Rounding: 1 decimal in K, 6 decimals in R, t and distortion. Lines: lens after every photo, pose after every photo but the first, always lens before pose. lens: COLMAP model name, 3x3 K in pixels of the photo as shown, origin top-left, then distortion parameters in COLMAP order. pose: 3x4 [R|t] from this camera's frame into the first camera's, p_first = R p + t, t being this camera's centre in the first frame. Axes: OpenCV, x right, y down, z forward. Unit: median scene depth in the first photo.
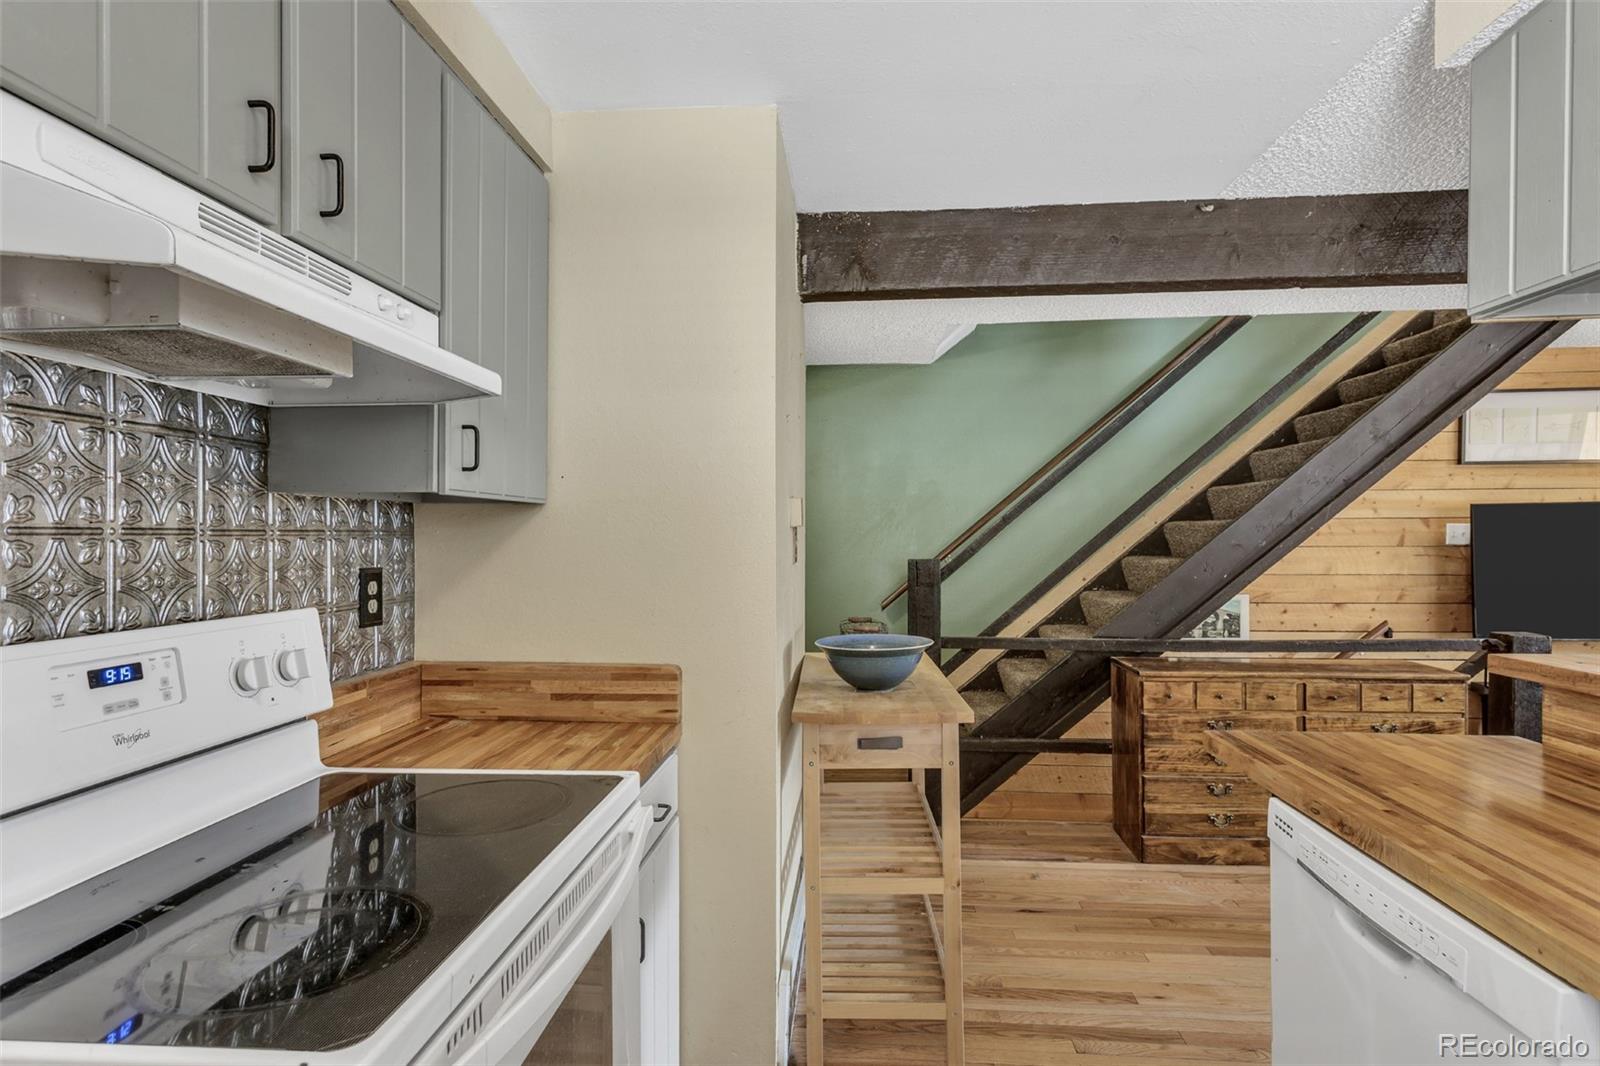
lens RADIAL K [[779.8, 0, 796.6], [0, 779.8, 535.2], [0, 0, 1]] dist [0.005067, 0.001515]
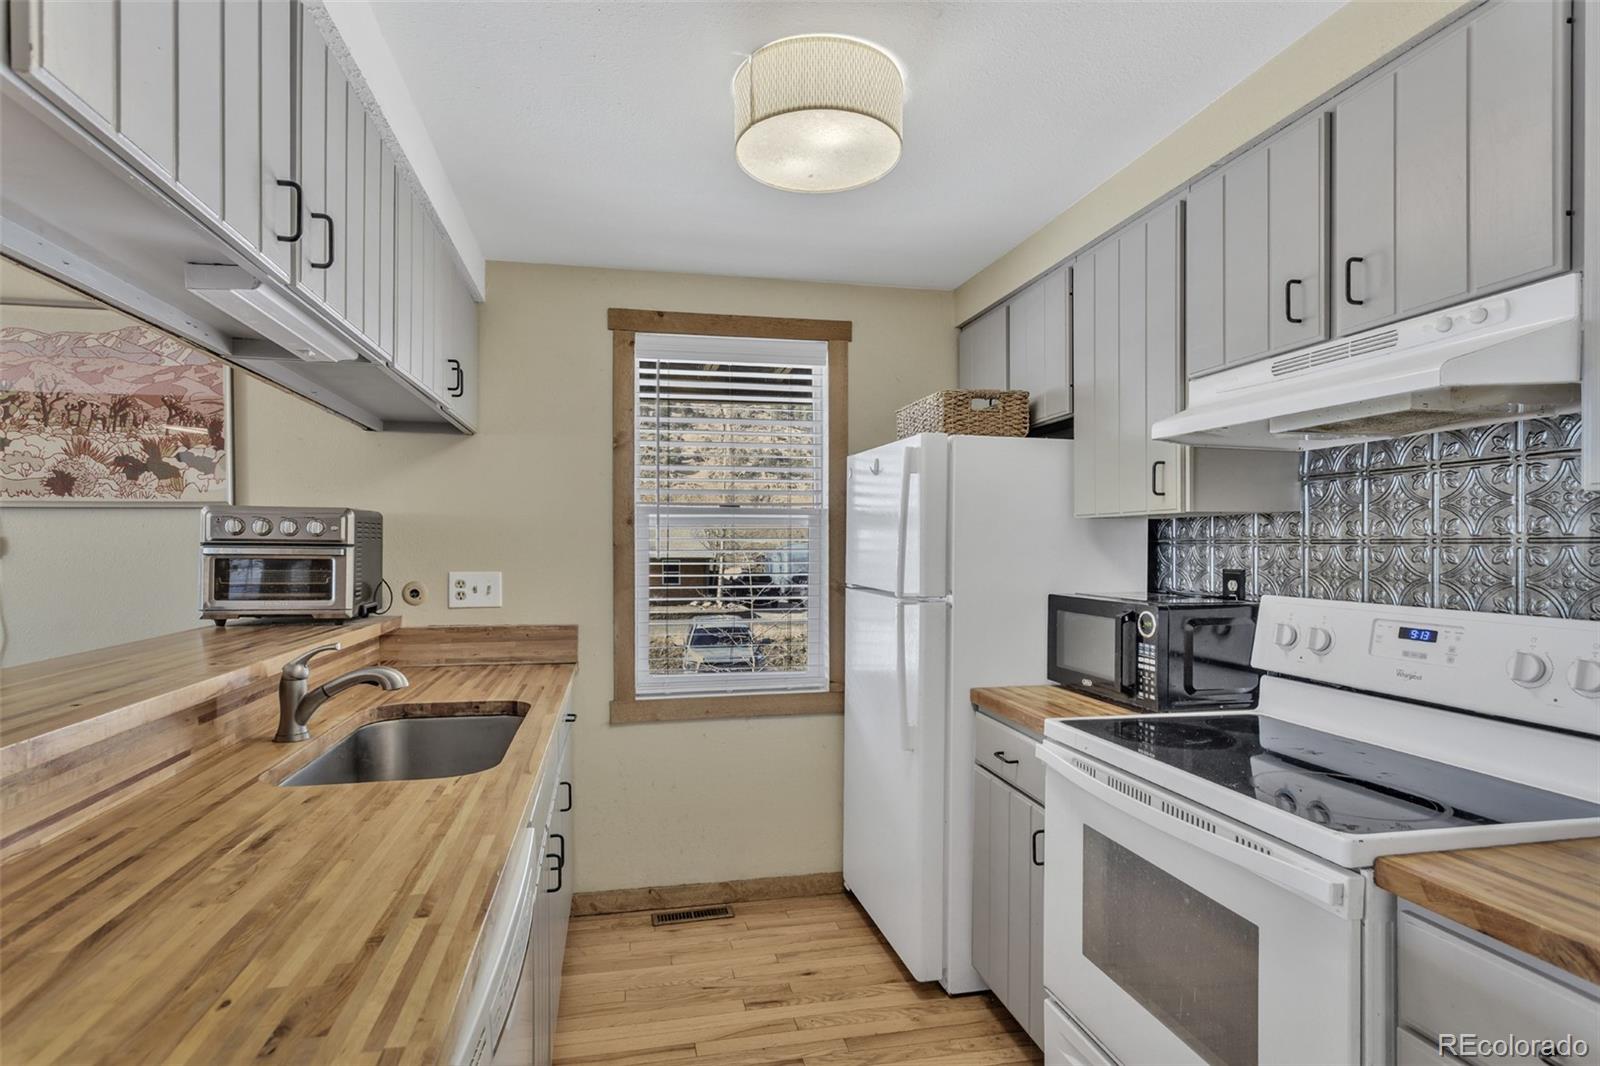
lens RADIAL K [[779.8, 0, 789.2], [0, 779.8, 545.1], [0, 0, 1]] dist [0.005067, 0.001515]
pose [[-0.960216, 0.000579, -0.279258, 0.397114], [0.000238, 0.999999, 0.001256, 0.000737], [0.279259, 0.001140, -0.960215, 1.142553]]
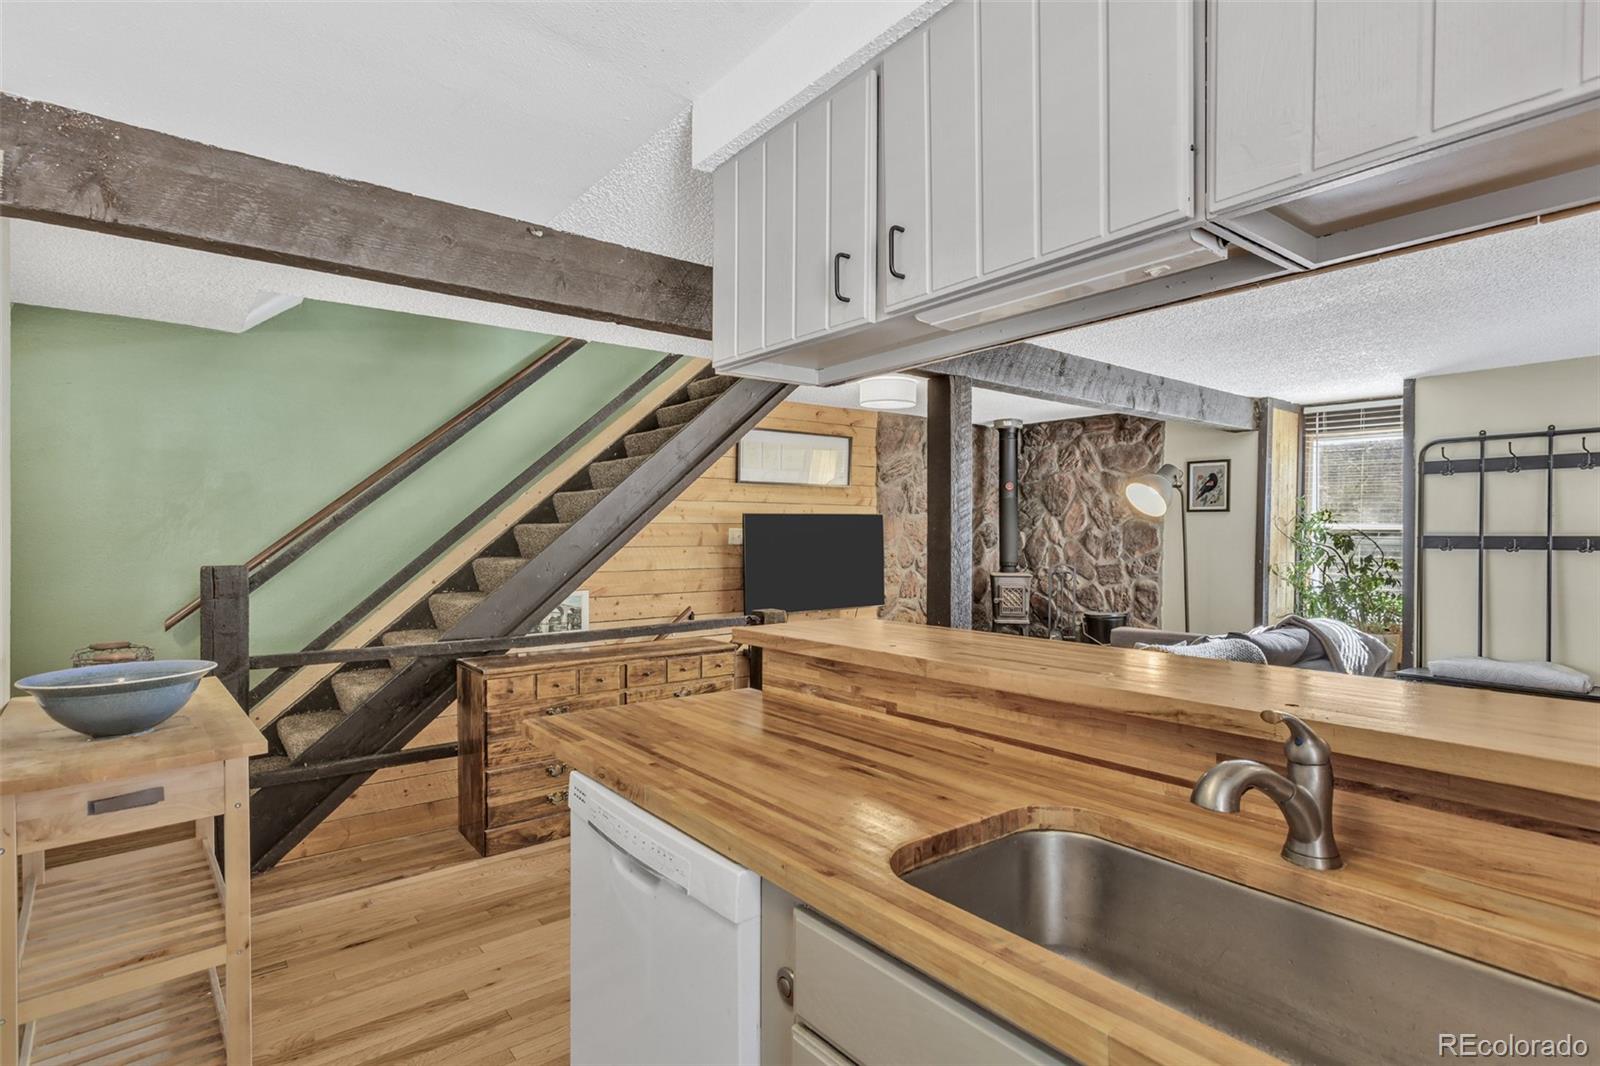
lens RADIAL K [[779.8, 0, 776.0], [0, 779.8, 538.0], [0, 0, 1]] dist [0.005067, 0.001515]
pose [[0.747652, 0.000020, 0.664091, 0.058682], [-0.001006, 0.999999, 0.001102, -0.000298], [-0.664090, -0.001492, 0.747651, -0.021283]]
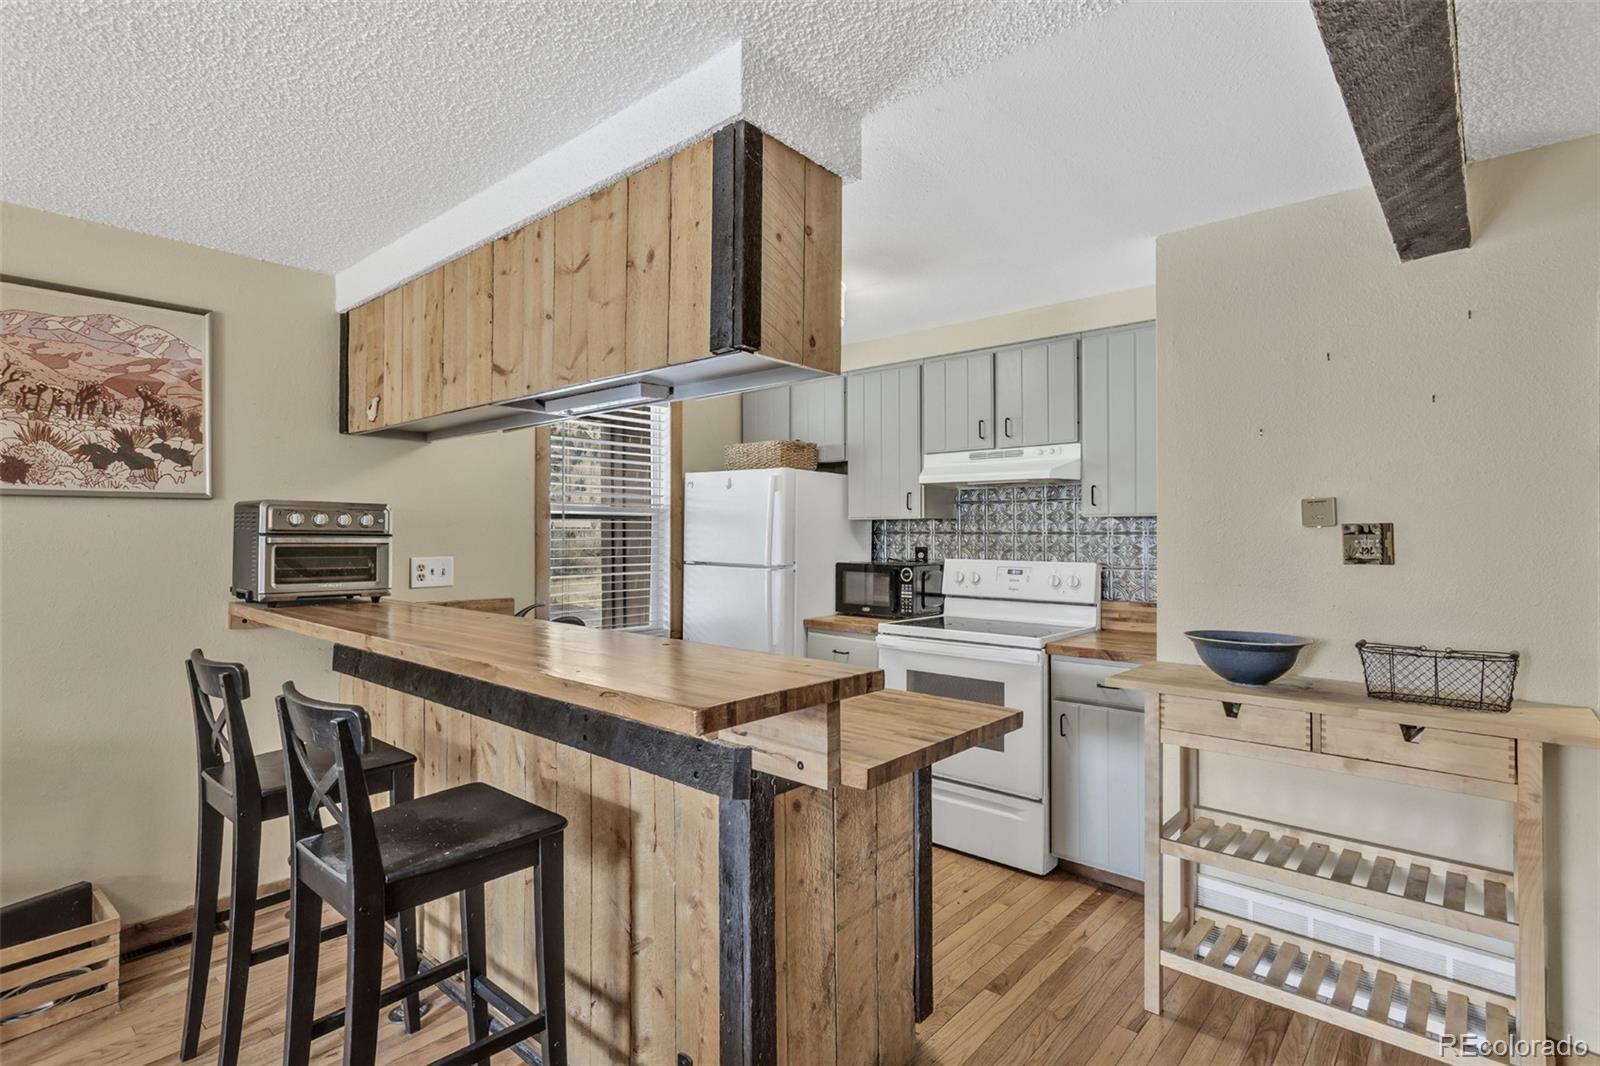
lens RADIAL K [[779.8, 0, 800.2], [0, 779.8, 525.7], [0, 0, 1]] dist [0.005067, 0.001515]
pose [[-0.594381, -0.007263, -0.804150, 1.440347], [-0.000958, 0.999965, -0.008323, -0.003996], [0.804183, -0.004177, -0.594368, 1.272351]]
